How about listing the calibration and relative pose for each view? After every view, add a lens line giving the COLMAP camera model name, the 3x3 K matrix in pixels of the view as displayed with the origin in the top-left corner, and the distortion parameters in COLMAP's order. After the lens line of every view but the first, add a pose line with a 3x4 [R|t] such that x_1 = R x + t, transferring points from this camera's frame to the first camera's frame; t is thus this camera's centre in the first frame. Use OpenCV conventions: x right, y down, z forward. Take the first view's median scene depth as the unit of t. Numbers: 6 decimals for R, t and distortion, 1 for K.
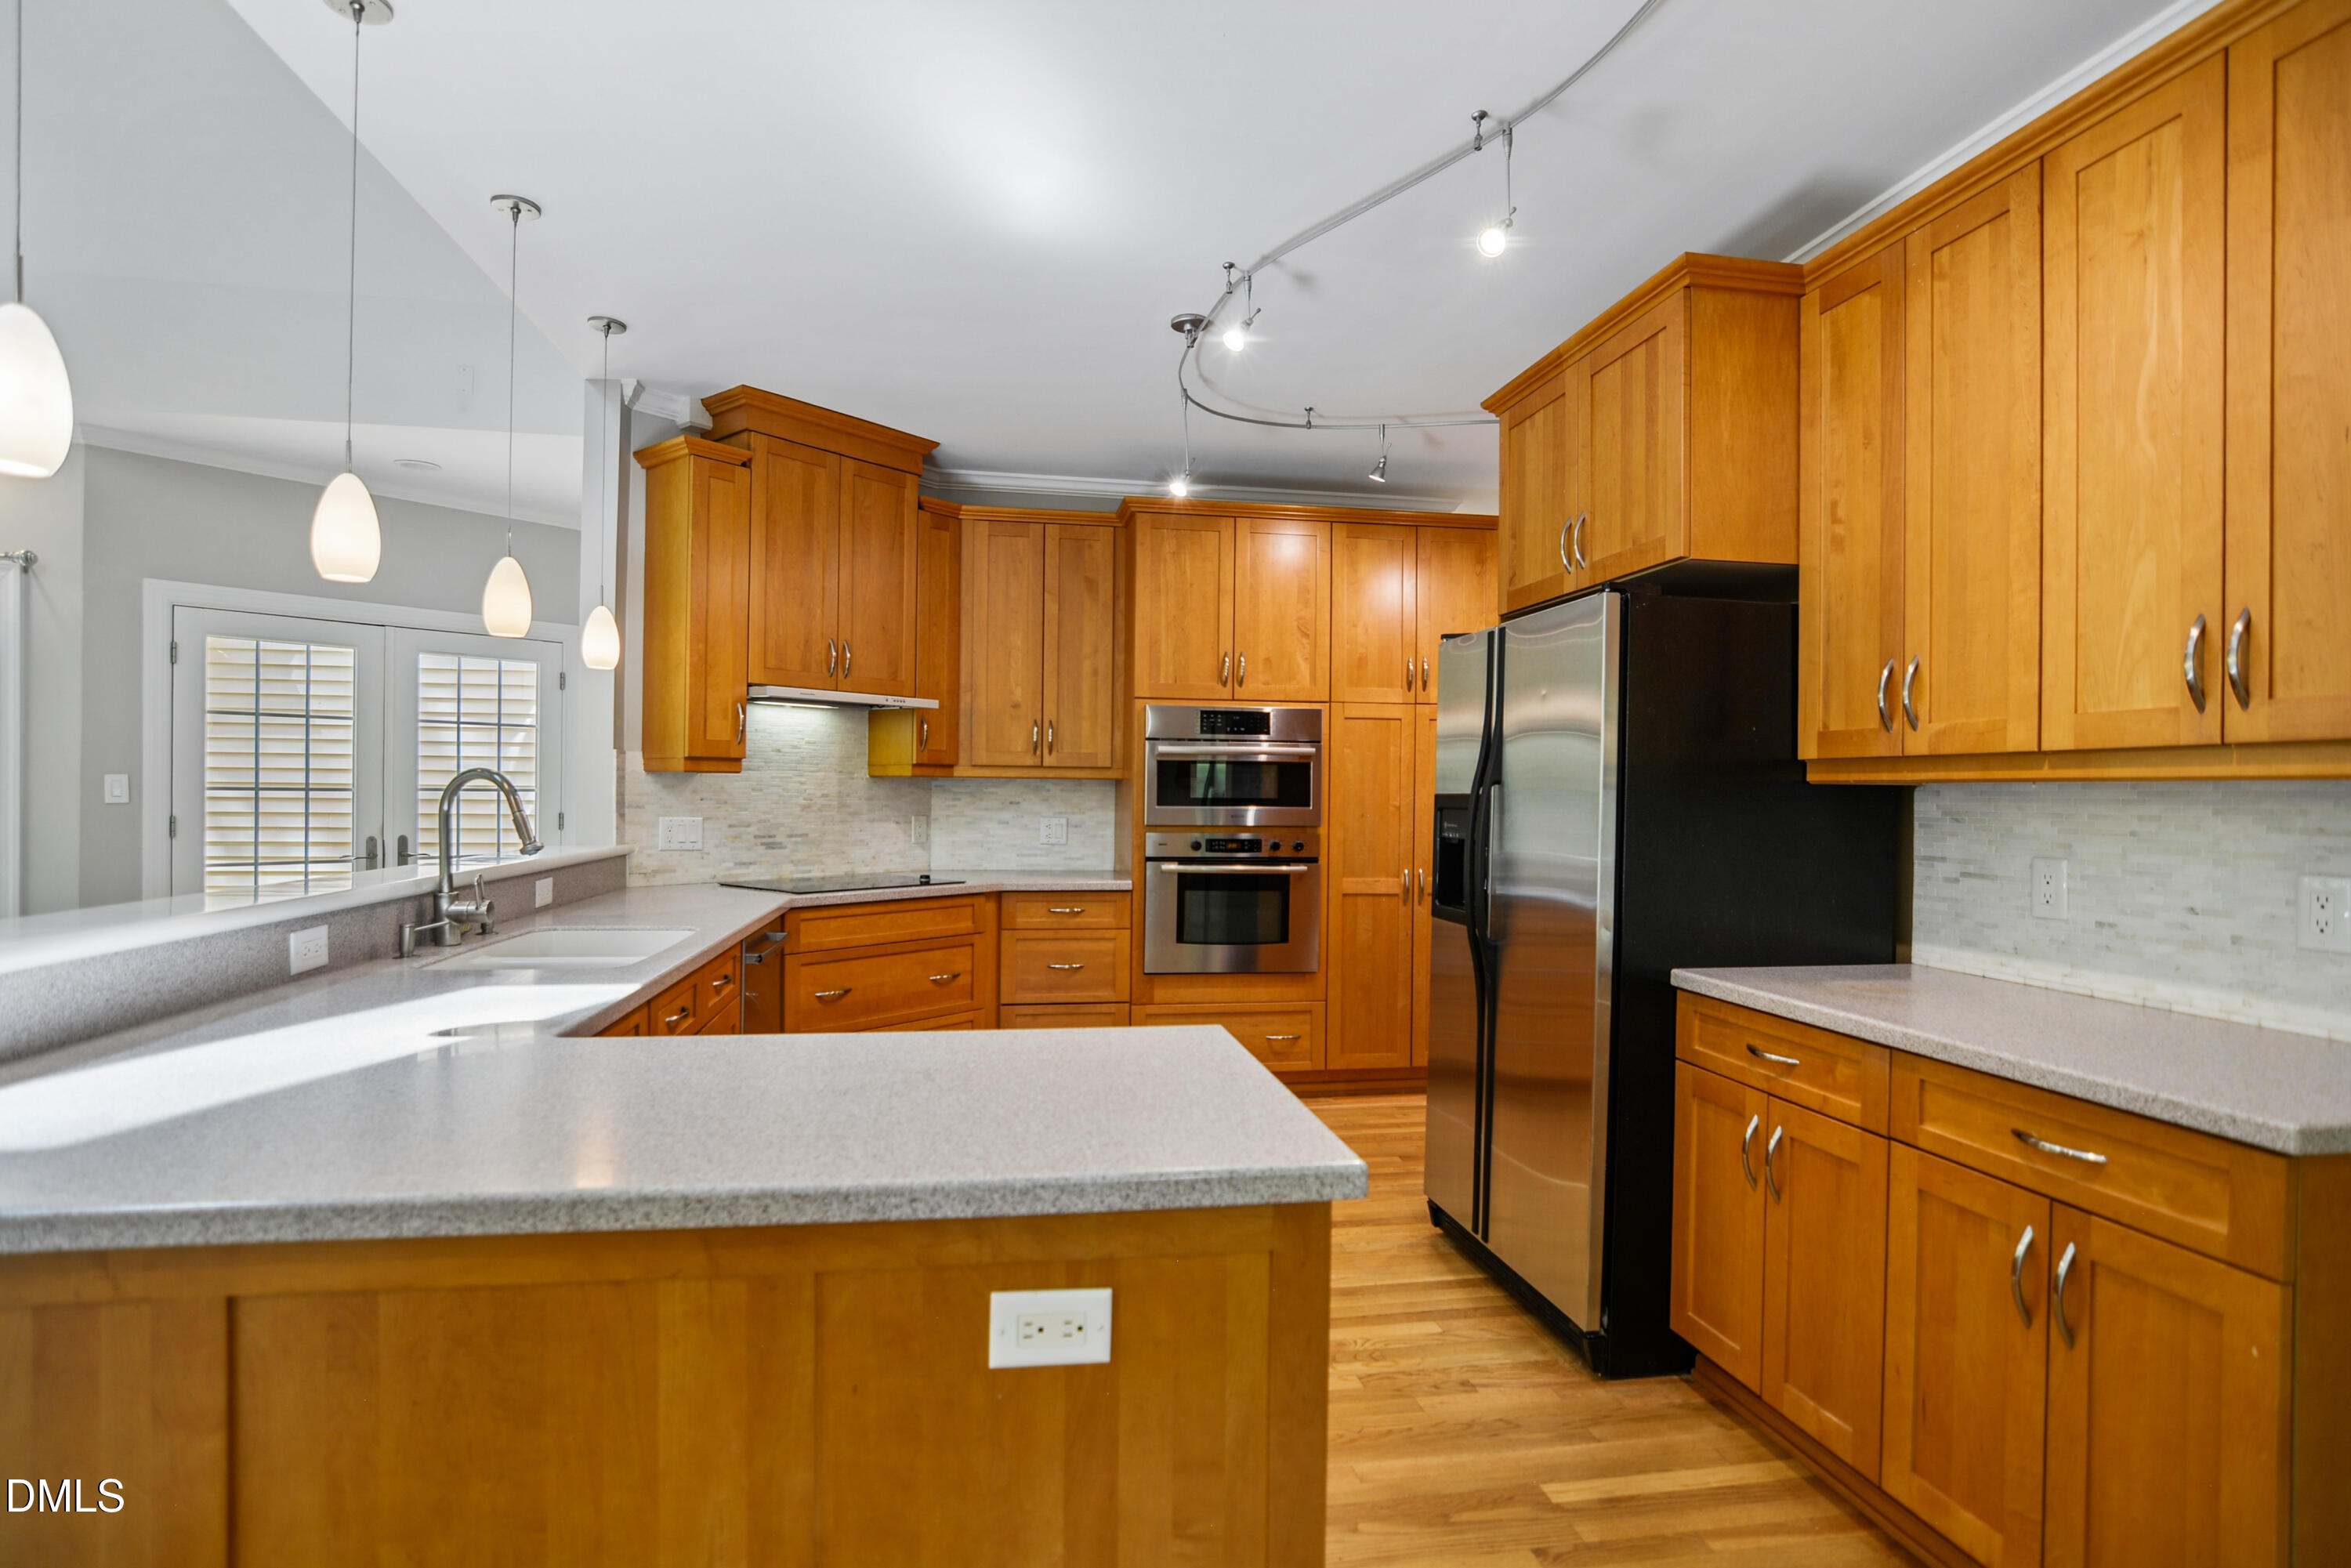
lens RADIAL K [[1166.4, 0, 1150.5], [0, 1166.4, 799.9], [0, 0, 1]] dist [-0.018684, 0.004302]
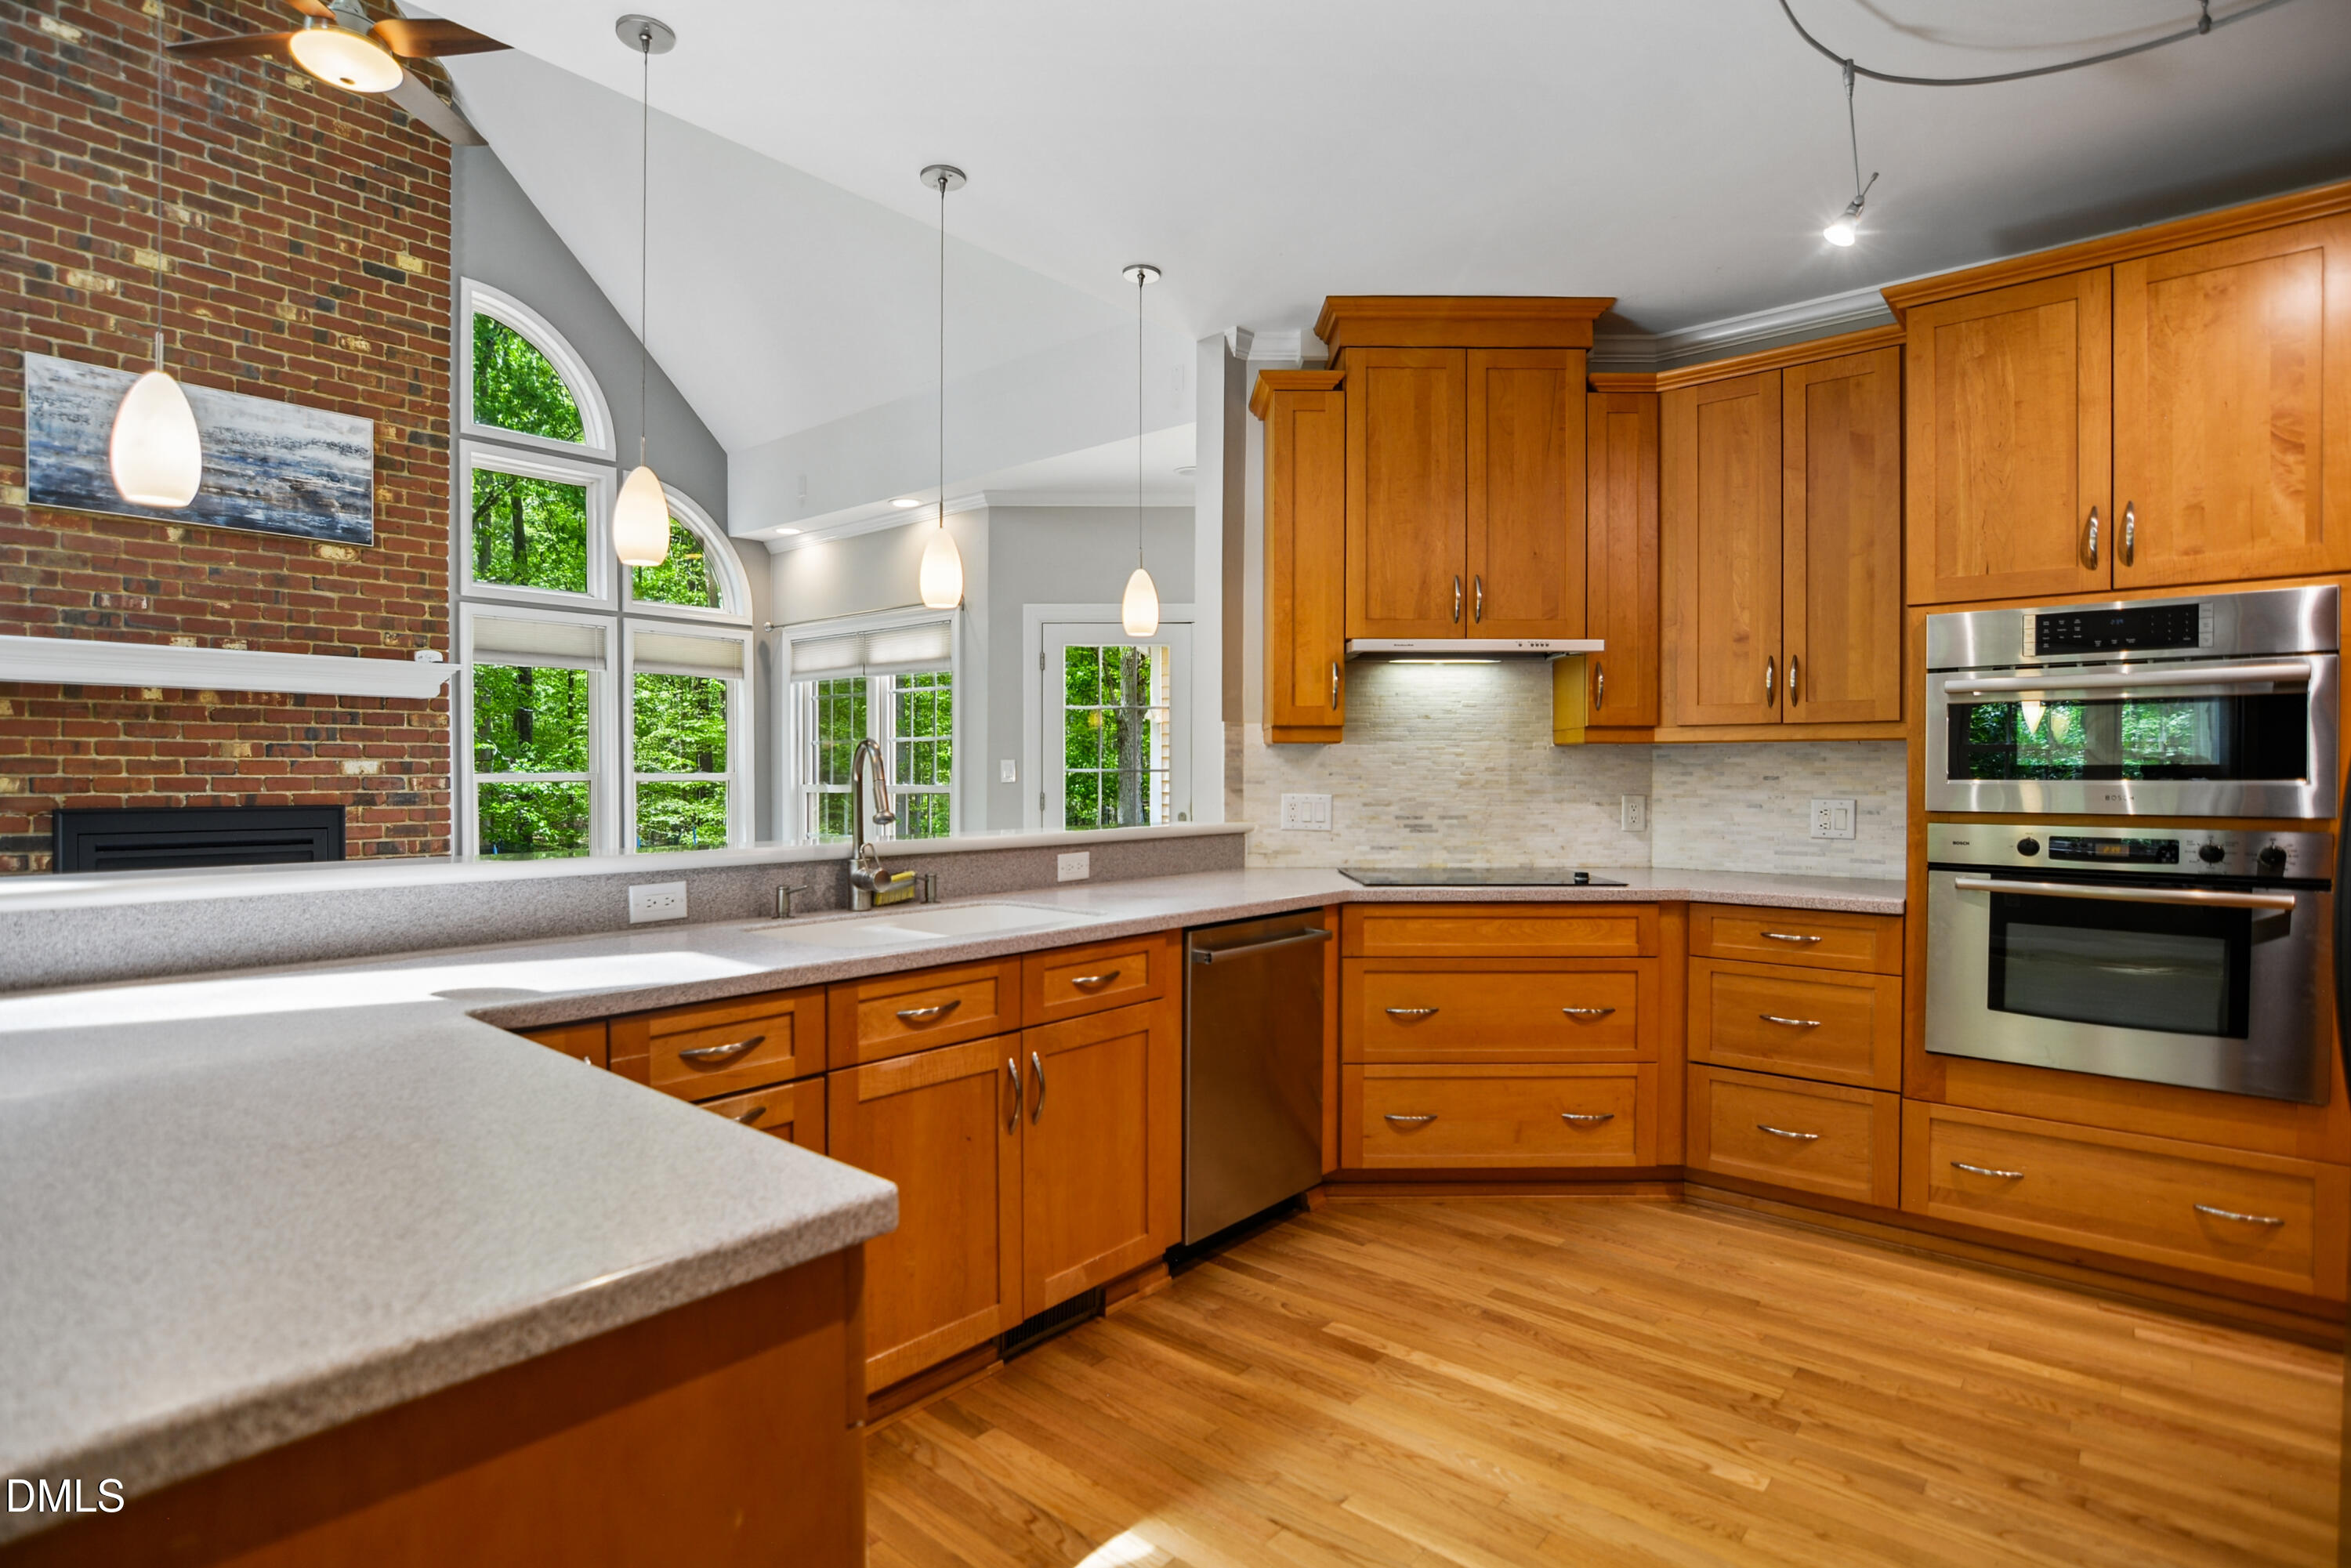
lens RADIAL K [[1166.4, 0, 1154.6], [0, 1166.4, 788.3], [0, 0, 1]] dist [-0.018684, 0.004302]
pose [[0.643570, 0.000511, -0.765387, 0.209320], [0.000634, 0.999999, 0.001200, 0.008960], [0.765387, -0.001258, 0.643569, 0.306060]]
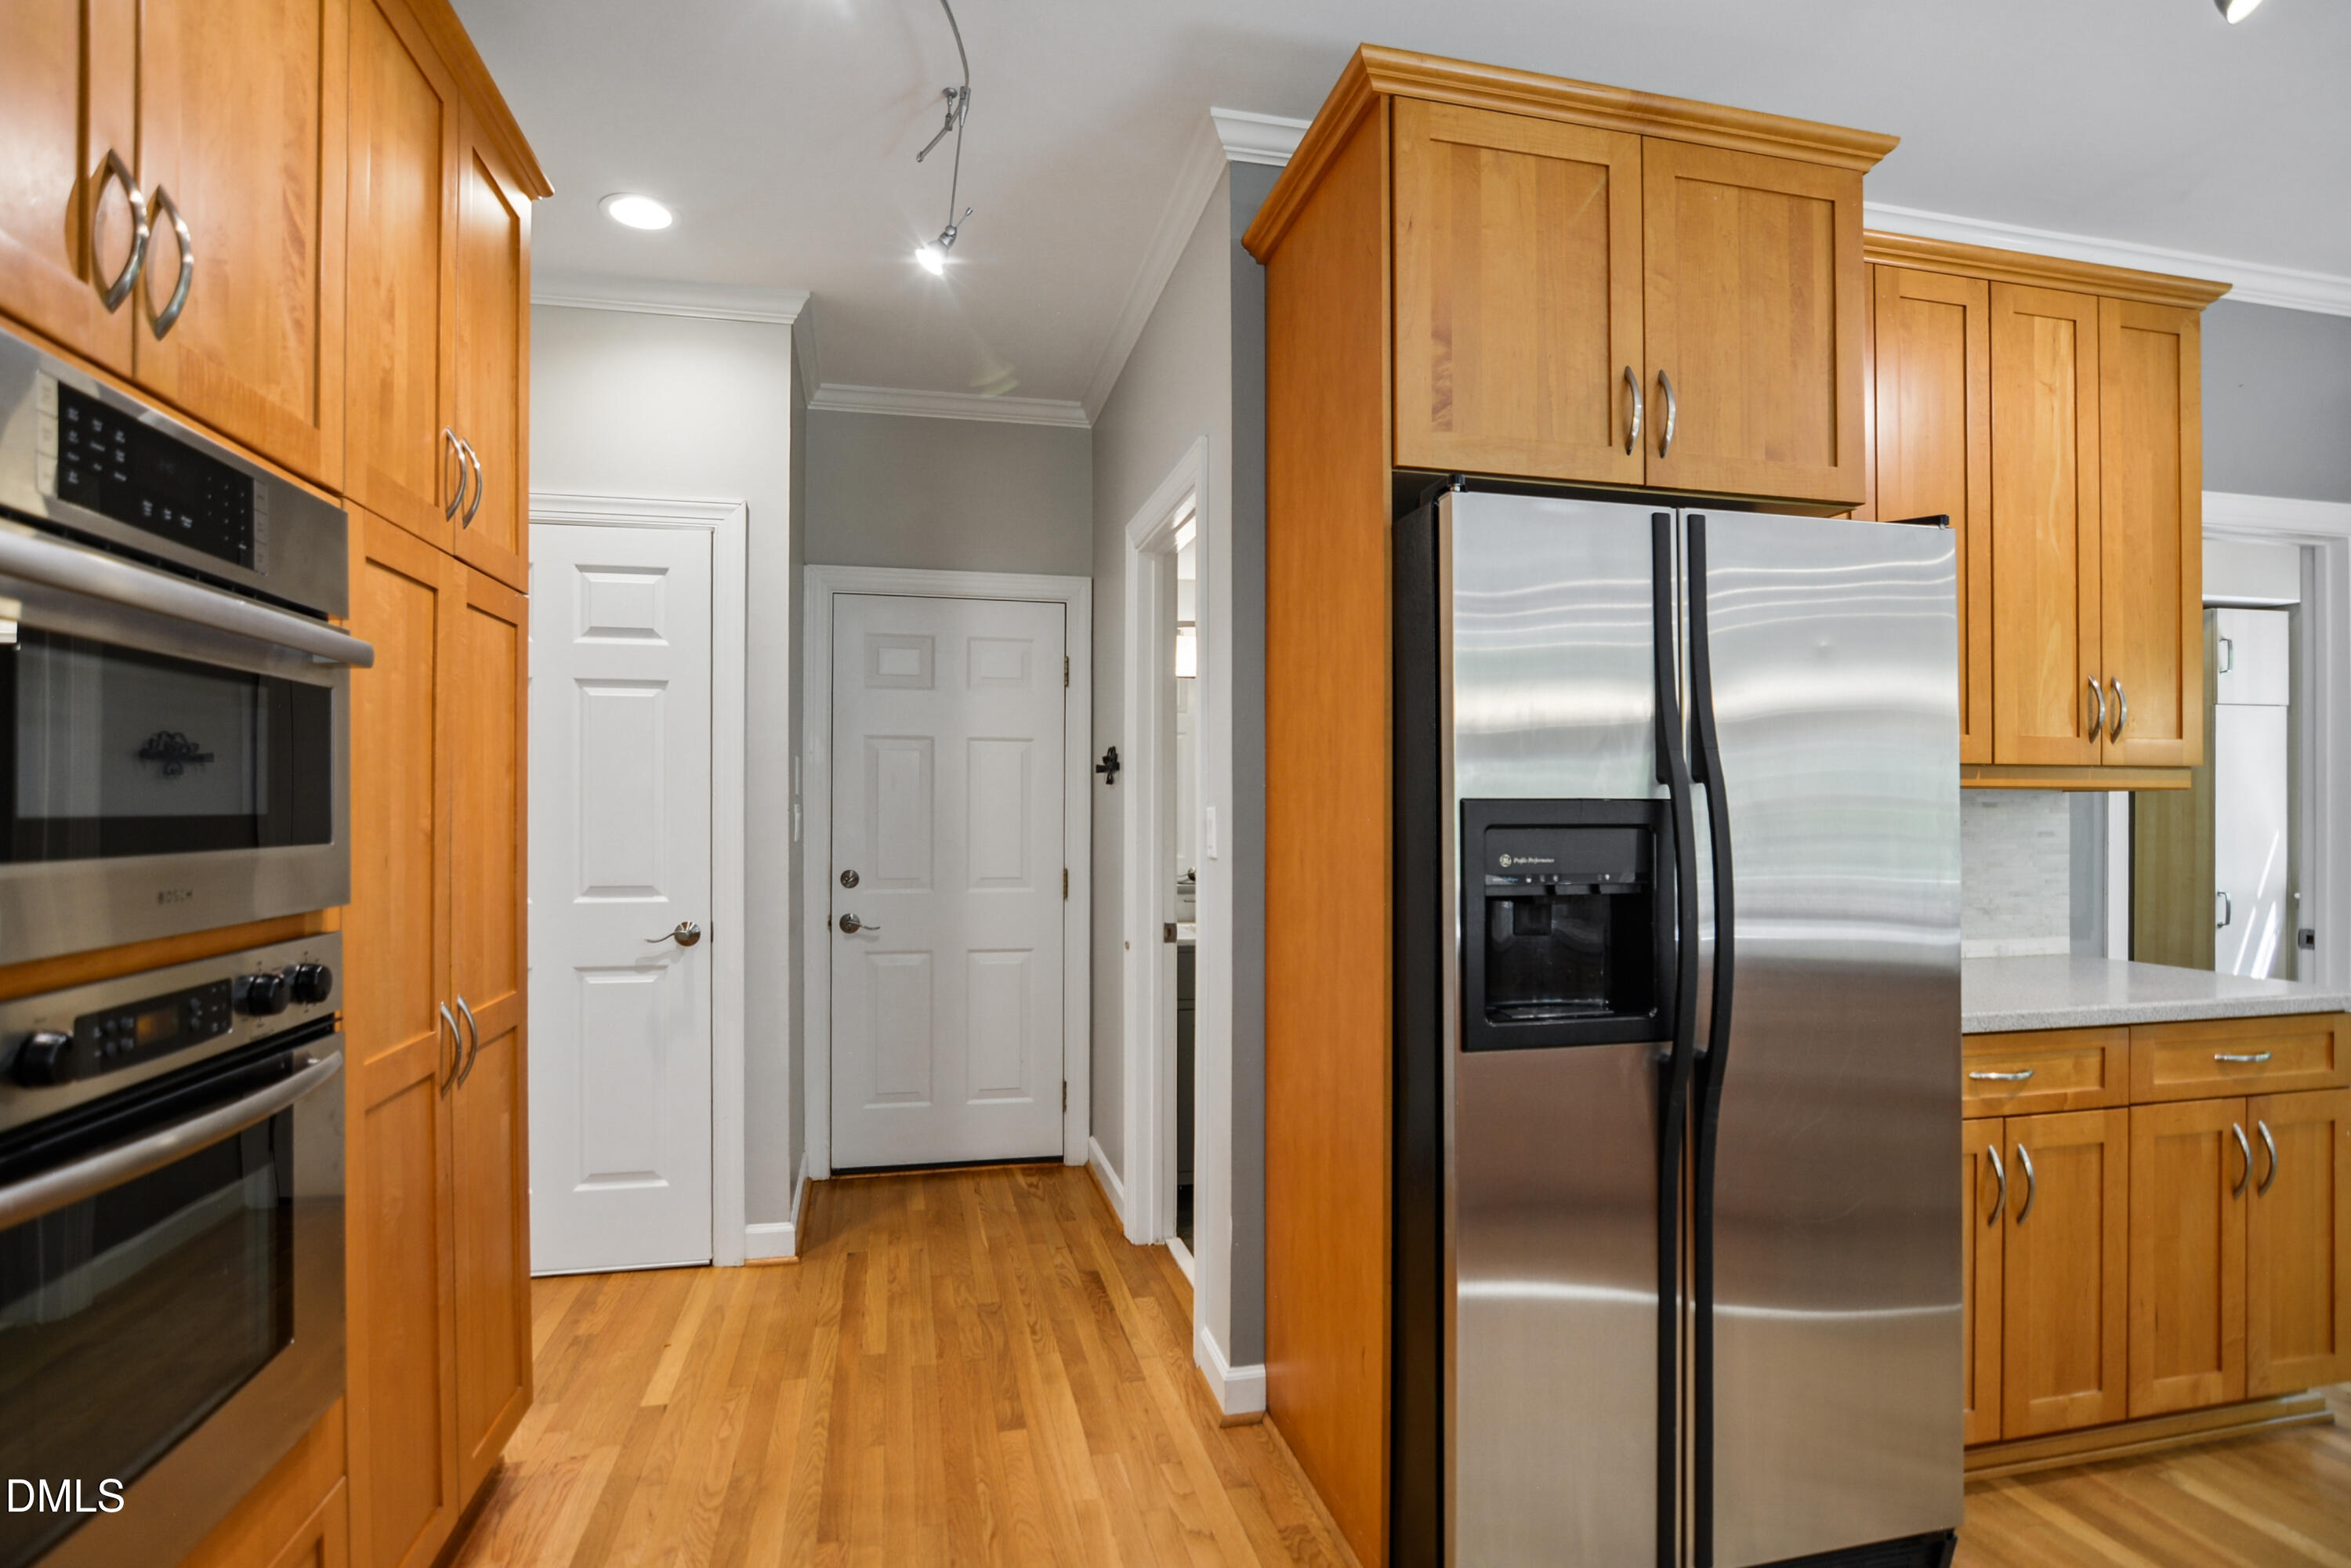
lens RADIAL K [[1166.4, 0, 1181.3], [0, 1166.4, 809.7], [0, 0, 1]] dist [-0.018684, 0.004302]
pose [[-0.070353, -0.011668, 0.997454, -0.177406], [0.003365, 0.999923, 0.011934, -0.004857], [-0.997516, 0.004196, -0.070309, 0.861788]]
